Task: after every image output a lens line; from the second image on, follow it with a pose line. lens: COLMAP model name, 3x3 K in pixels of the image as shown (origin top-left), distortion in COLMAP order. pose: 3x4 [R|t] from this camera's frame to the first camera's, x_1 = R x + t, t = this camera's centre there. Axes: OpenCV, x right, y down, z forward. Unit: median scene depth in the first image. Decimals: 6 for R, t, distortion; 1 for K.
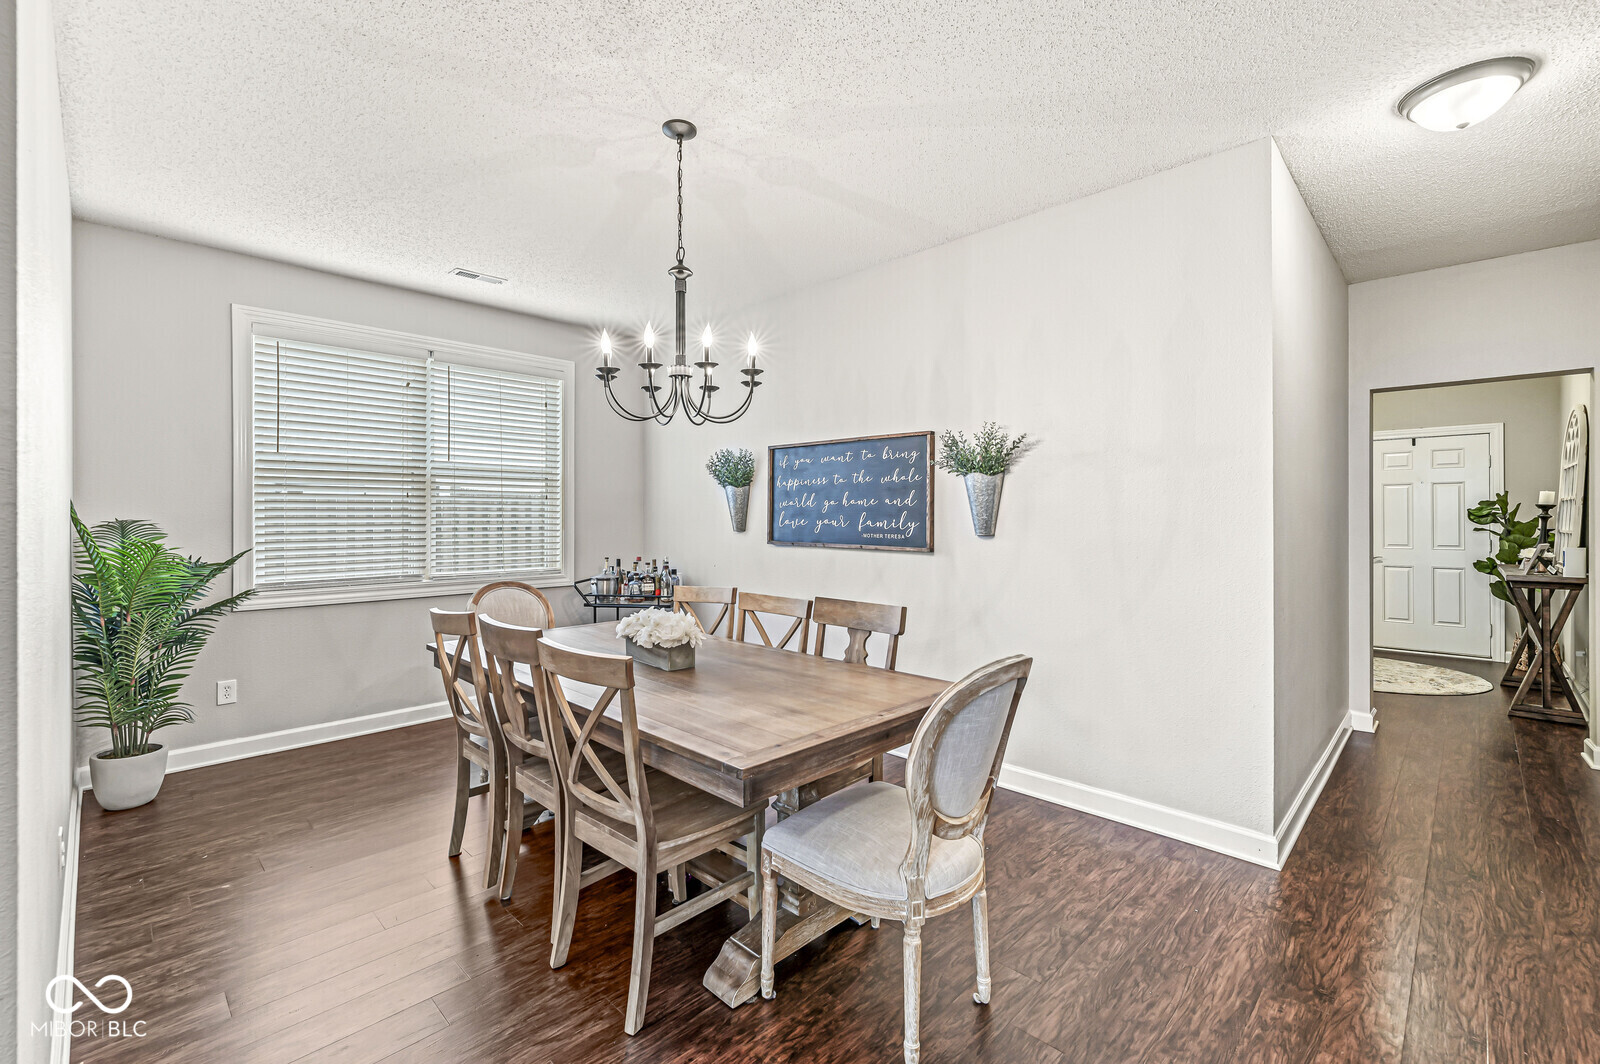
lens RADIAL K [[692.0, 0, 800.4], [0, 692.0, 518.2], [0, 0, 1]] dist [0.002635, -0.000059]
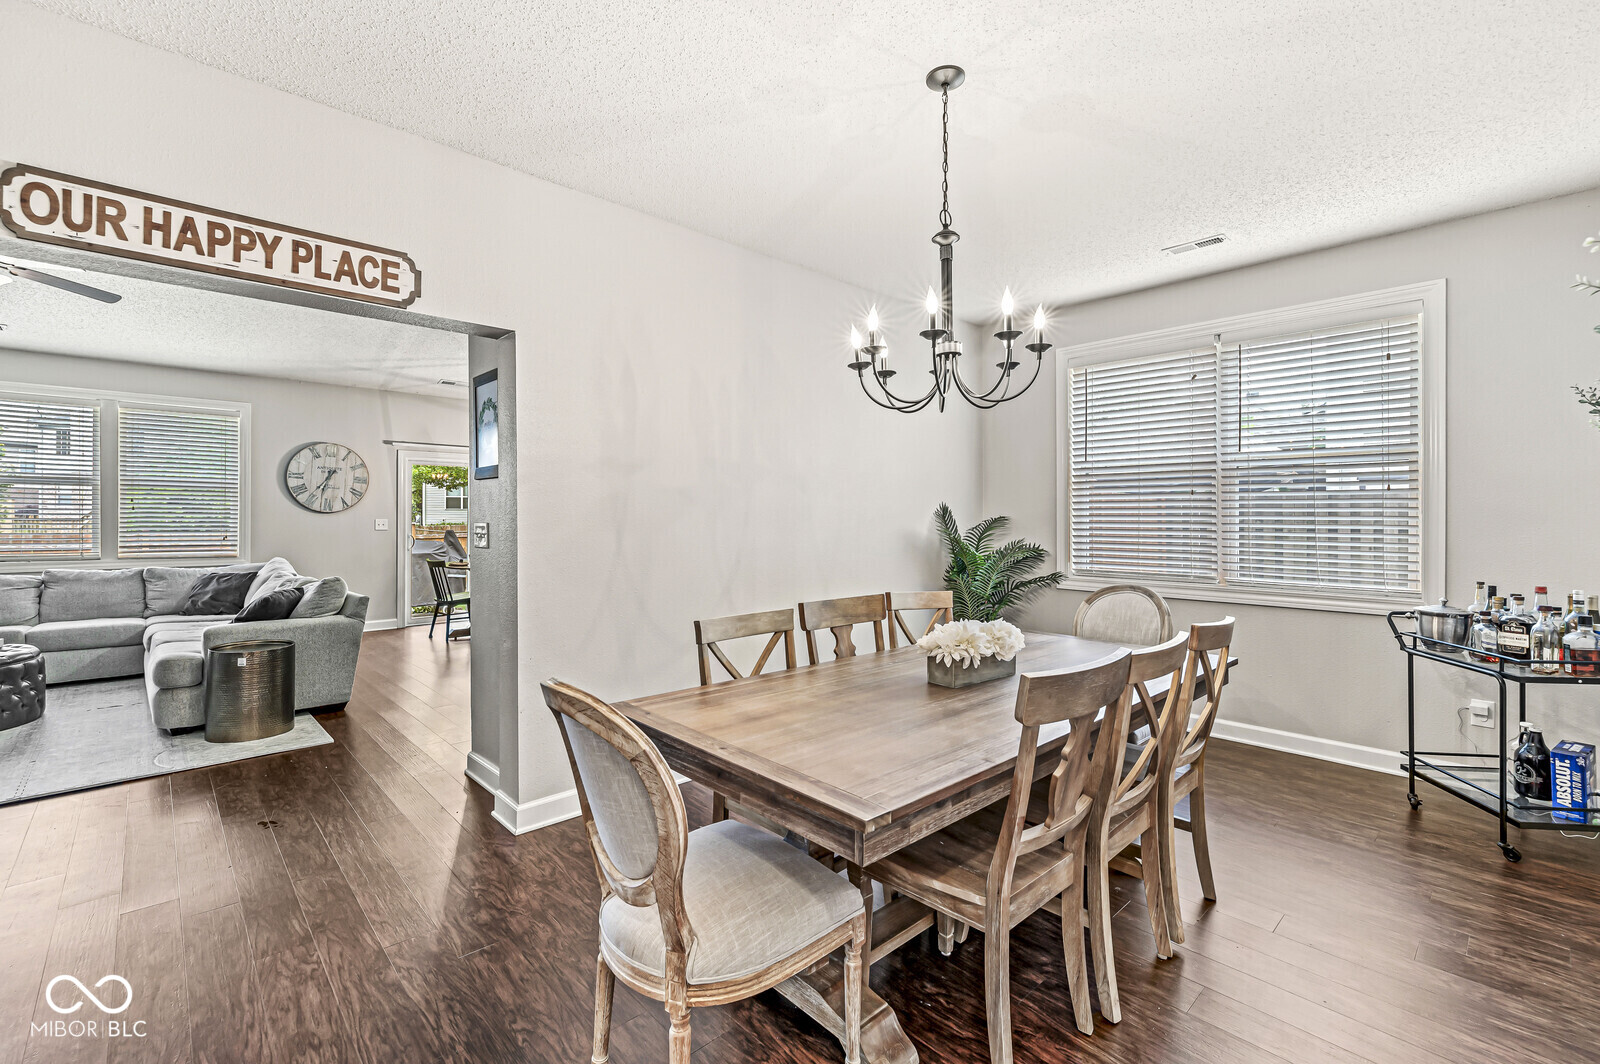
lens RADIAL K [[692.0, 0, 791.1], [0, 692.0, 508.7], [0, 0, 1]] dist [0.002635, -0.000059]
pose [[-0.039147, -0.005962, -0.999216, 0.491668], [-0.004623, 0.999973, -0.005786, -0.002278], [0.999223, 0.004393, -0.039173, 0.568683]]
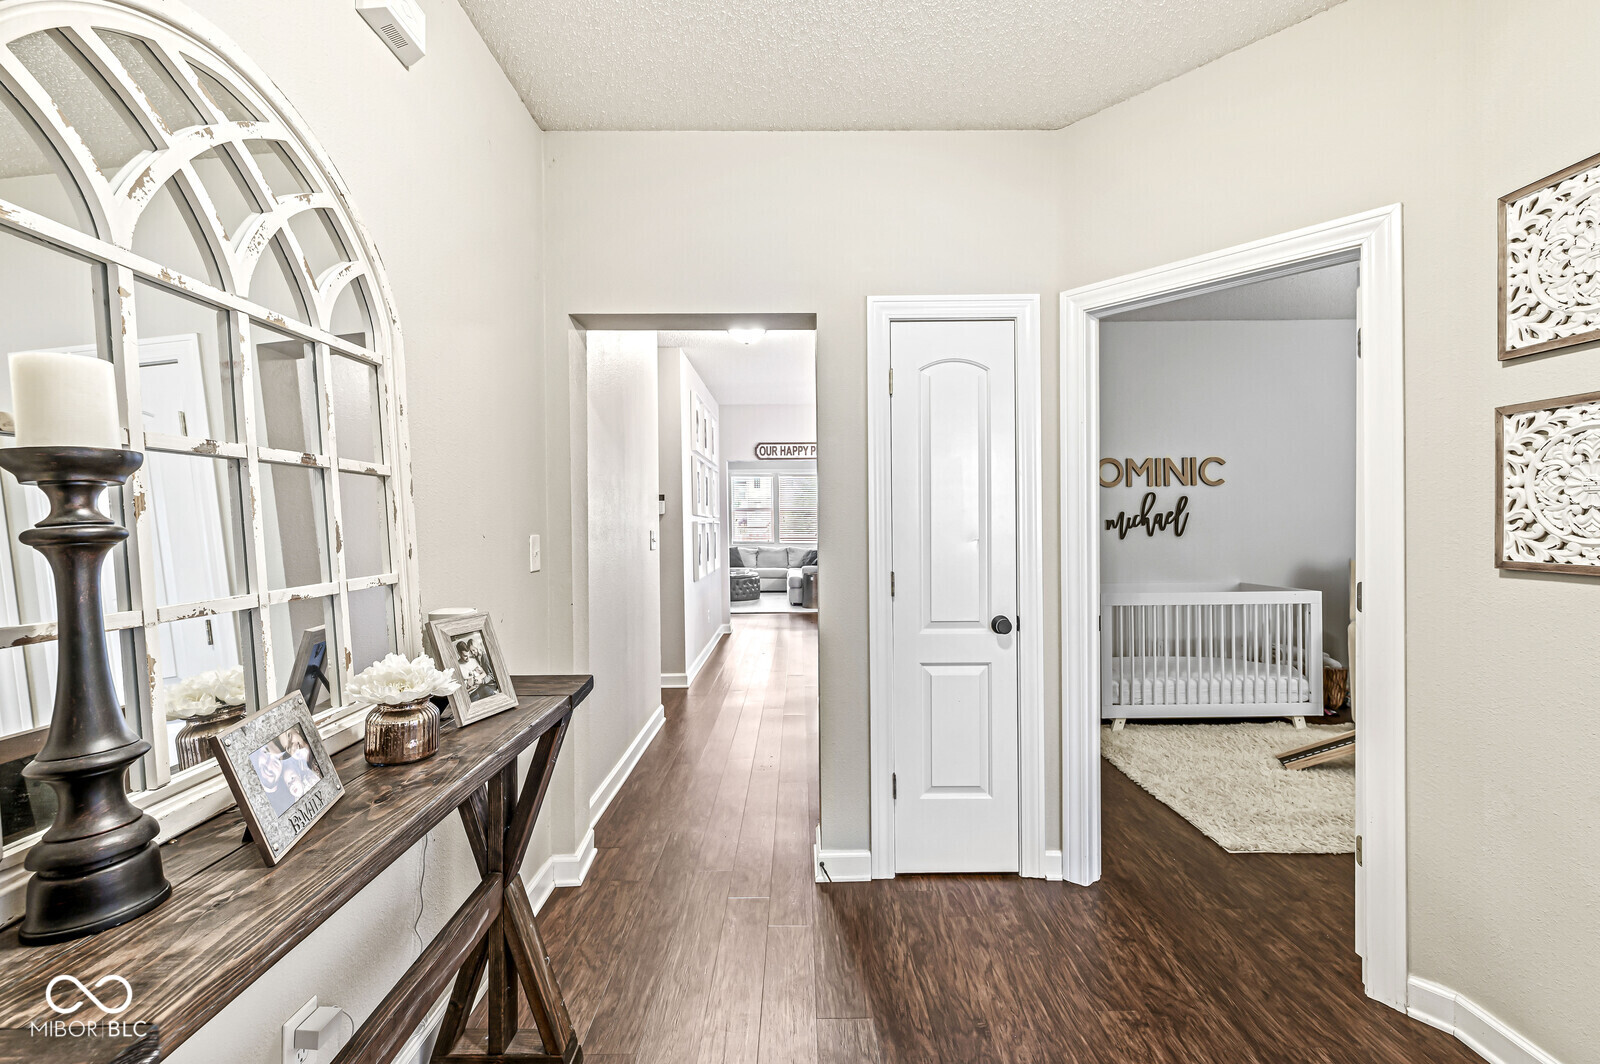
lens RADIAL K [[692.0, 0, 801.5], [0, 692.0, 527.4], [0, 0, 1]] dist [0.002635, -0.000059]
pose [[-0.705220, 0.012547, -0.708878, 0.659148], [0.007885, 0.999920, 0.009854, -0.003250], [0.708945, 0.001360, -0.705262, 0.749233]]
